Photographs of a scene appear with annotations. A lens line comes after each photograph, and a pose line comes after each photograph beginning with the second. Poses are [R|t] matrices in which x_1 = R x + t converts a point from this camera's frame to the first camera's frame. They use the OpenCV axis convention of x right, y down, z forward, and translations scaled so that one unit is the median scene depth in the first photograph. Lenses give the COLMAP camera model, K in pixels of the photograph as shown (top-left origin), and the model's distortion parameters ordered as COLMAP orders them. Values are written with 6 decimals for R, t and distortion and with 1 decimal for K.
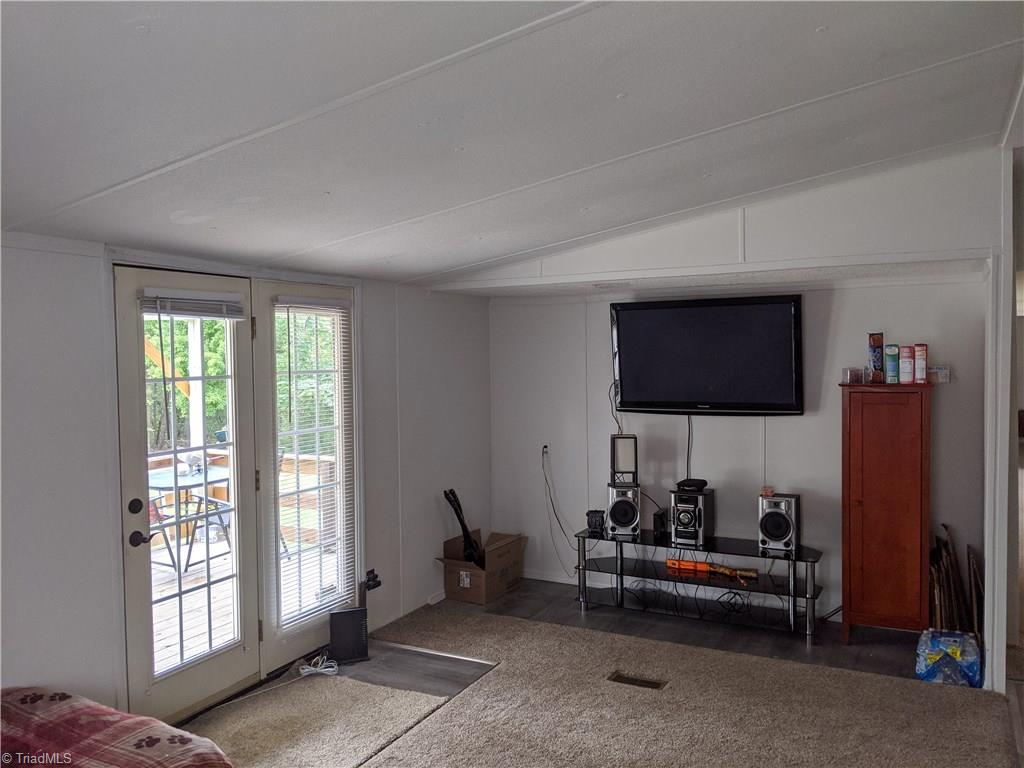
lens RADIAL K [[814.6, 0, 509.6], [0, 814.6, 380.5], [0, 0, 1]] dist [0.001742, -0.025034]
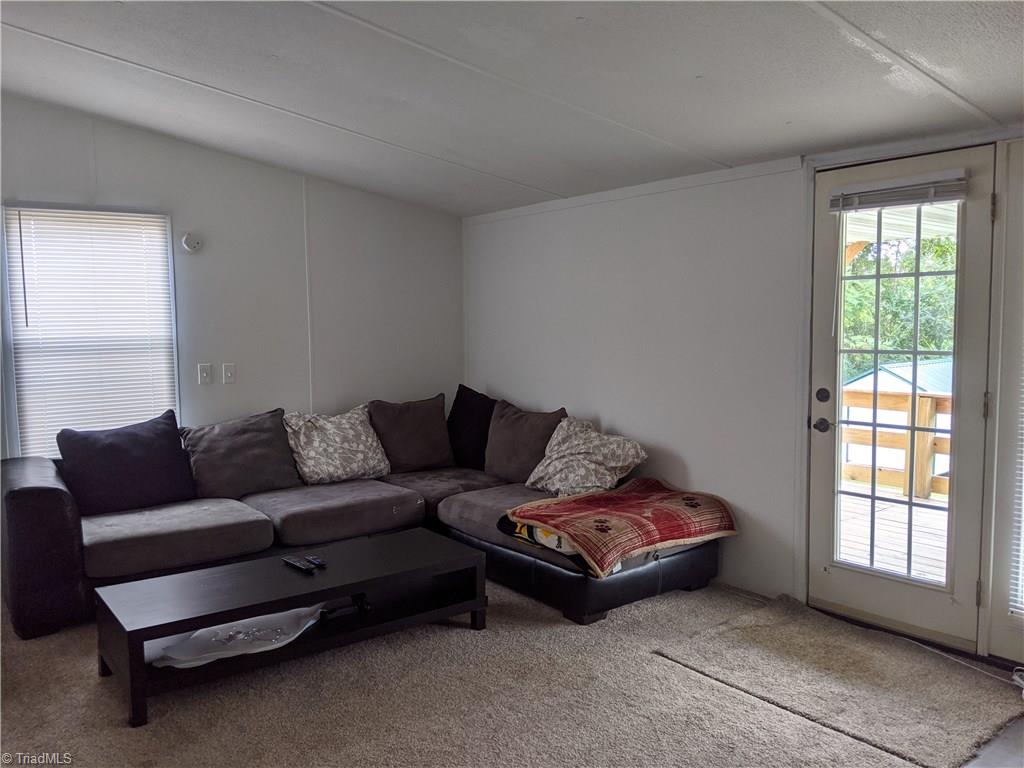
lens RADIAL K [[814.6, 0, 510.2], [0, 814.6, 387.6], [0, 0, 1]] dist [0.001742, -0.025034]
pose [[-0.411923, 0.096417, -0.906103, 0.651473], [-0.011569, 0.993753, 0.111003, 0.027311], [0.911145, 0.056207, -0.408234, 0.999438]]
